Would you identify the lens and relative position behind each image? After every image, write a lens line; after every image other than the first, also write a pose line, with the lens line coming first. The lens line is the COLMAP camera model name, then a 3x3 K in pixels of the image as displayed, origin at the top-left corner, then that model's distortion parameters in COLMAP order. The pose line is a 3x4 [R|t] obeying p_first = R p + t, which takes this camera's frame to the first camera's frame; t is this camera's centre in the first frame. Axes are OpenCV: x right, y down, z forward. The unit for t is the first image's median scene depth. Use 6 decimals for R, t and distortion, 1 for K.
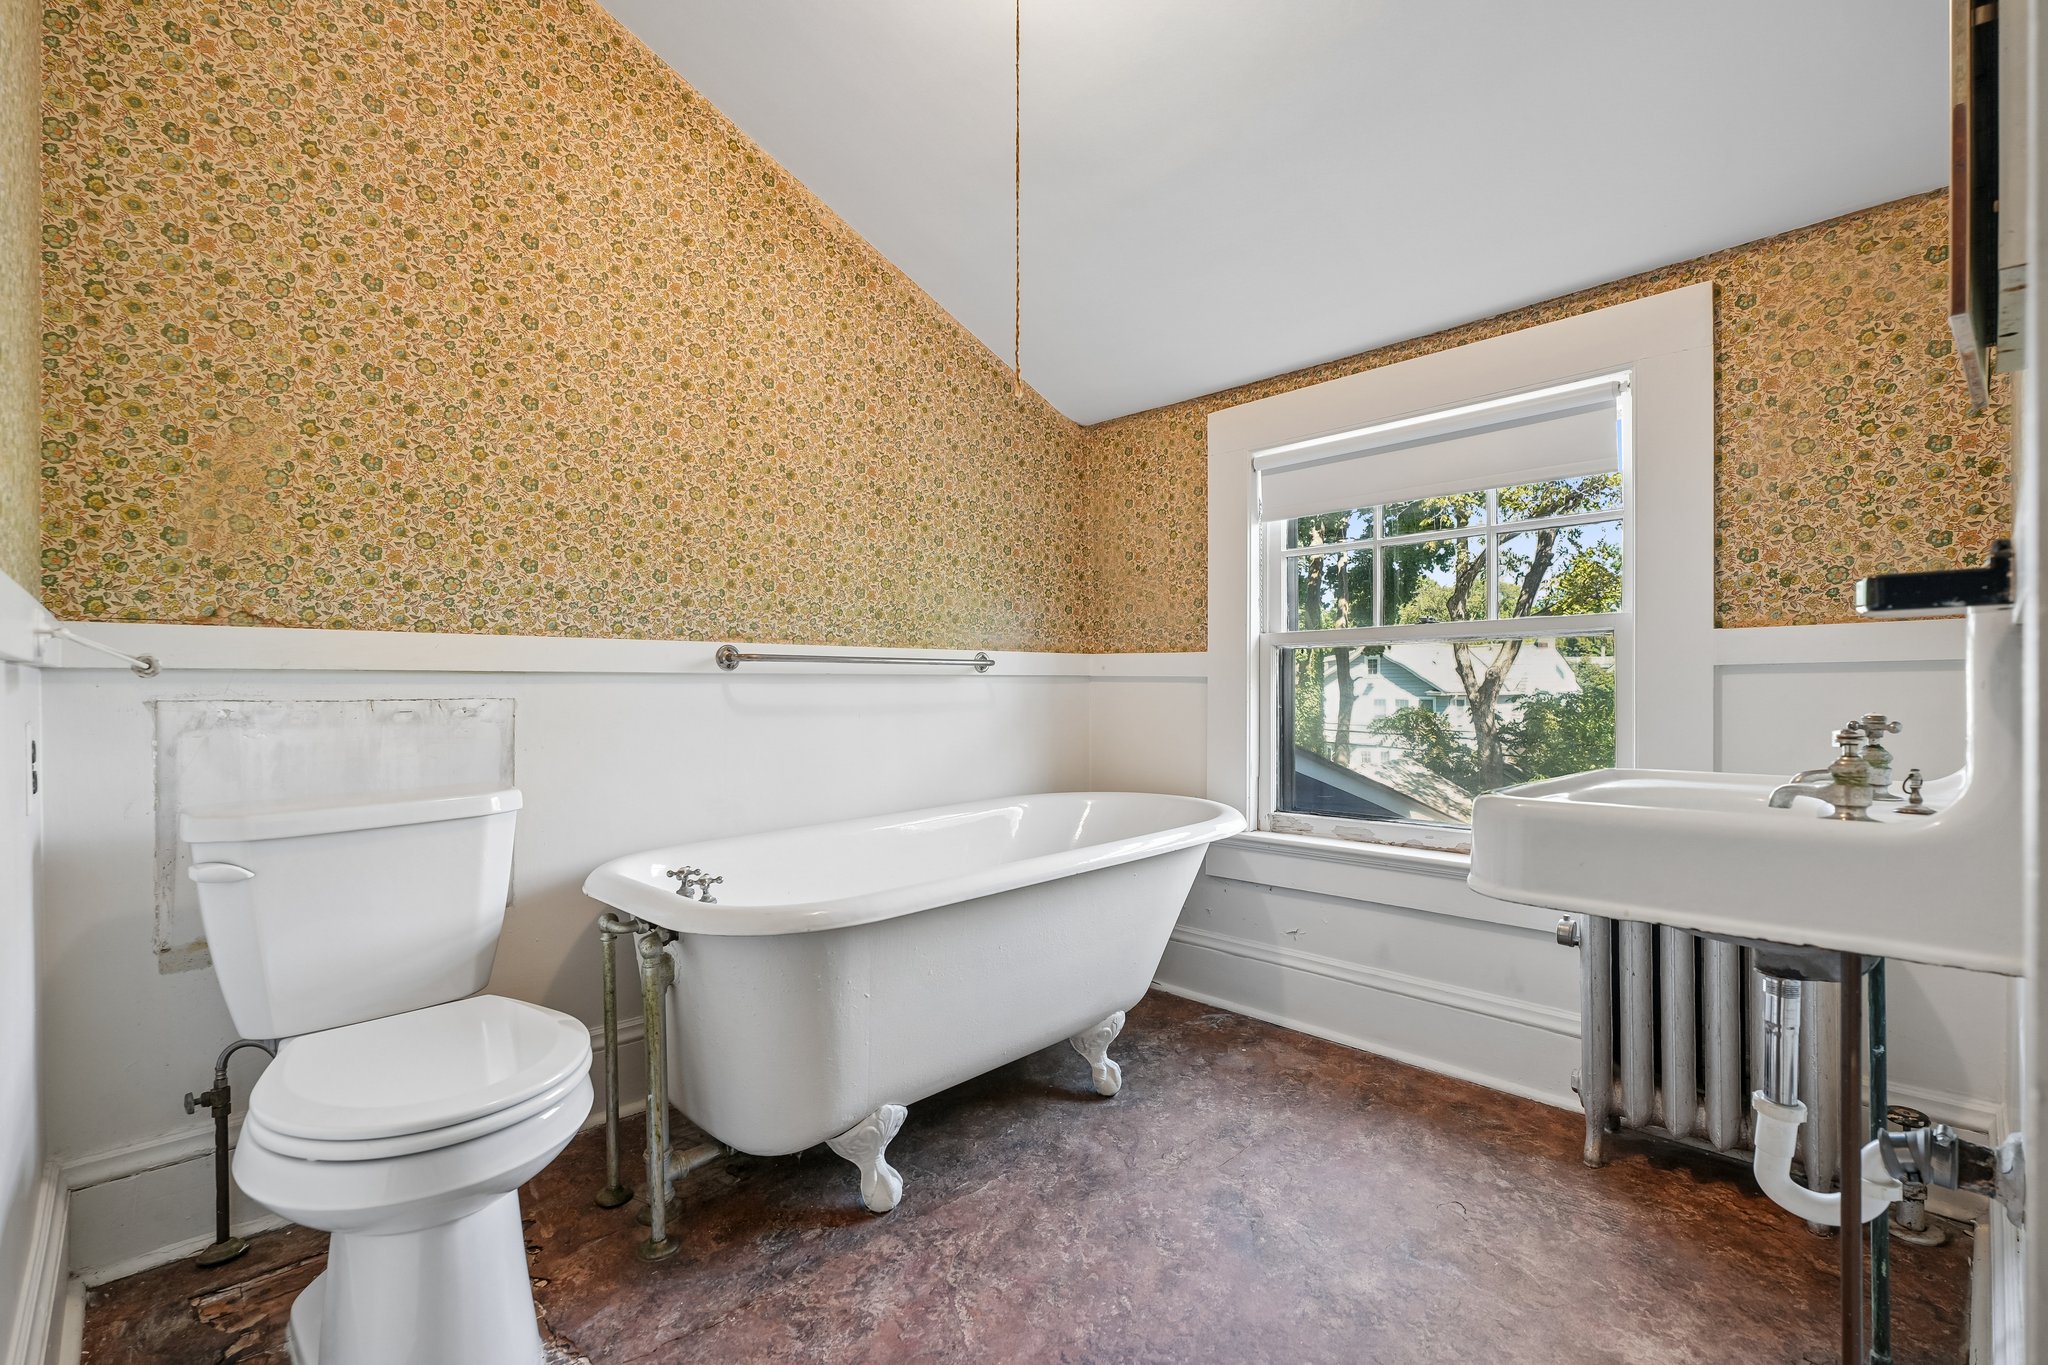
lens RADIAL K [[923.9, 0, 1020.3], [0, 923.9, 676.7], [0, 0, 1]] dist [-0.006585, 0.001420]
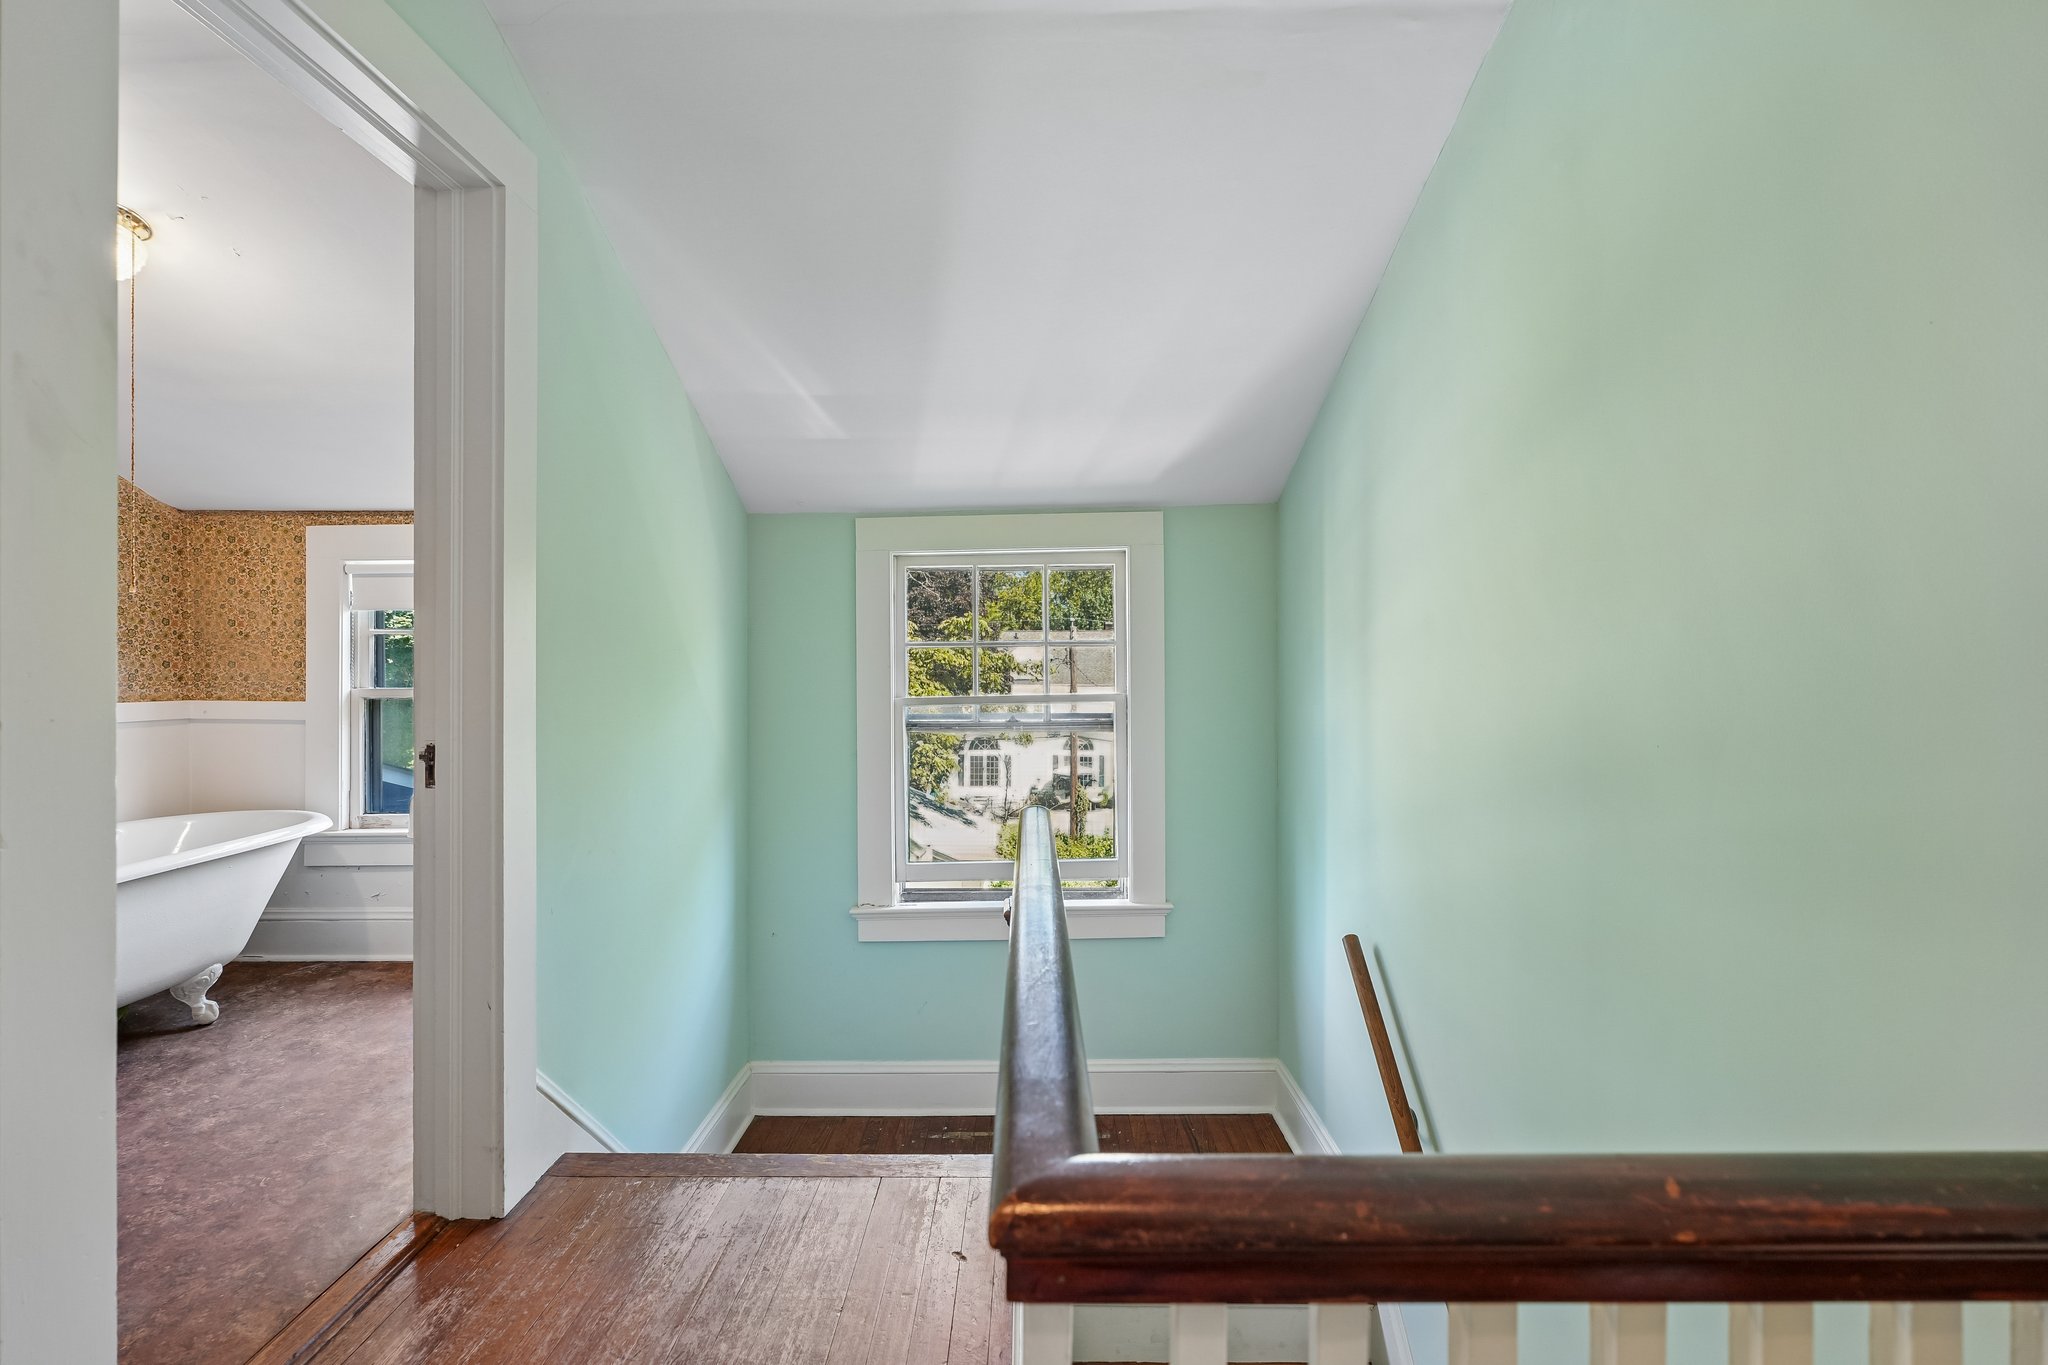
lens RADIAL K [[923.9, 0, 1020.3], [0, 923.9, 676.7], [0, 0, 1]] dist [-0.006585, 0.001420]
pose [[0.691917, -0.000792, 0.721977, -0.049041], [-0.007348, 0.999940, 0.008139, -0.086012], [-0.721940, -0.010936, 0.691869, -0.722434]]
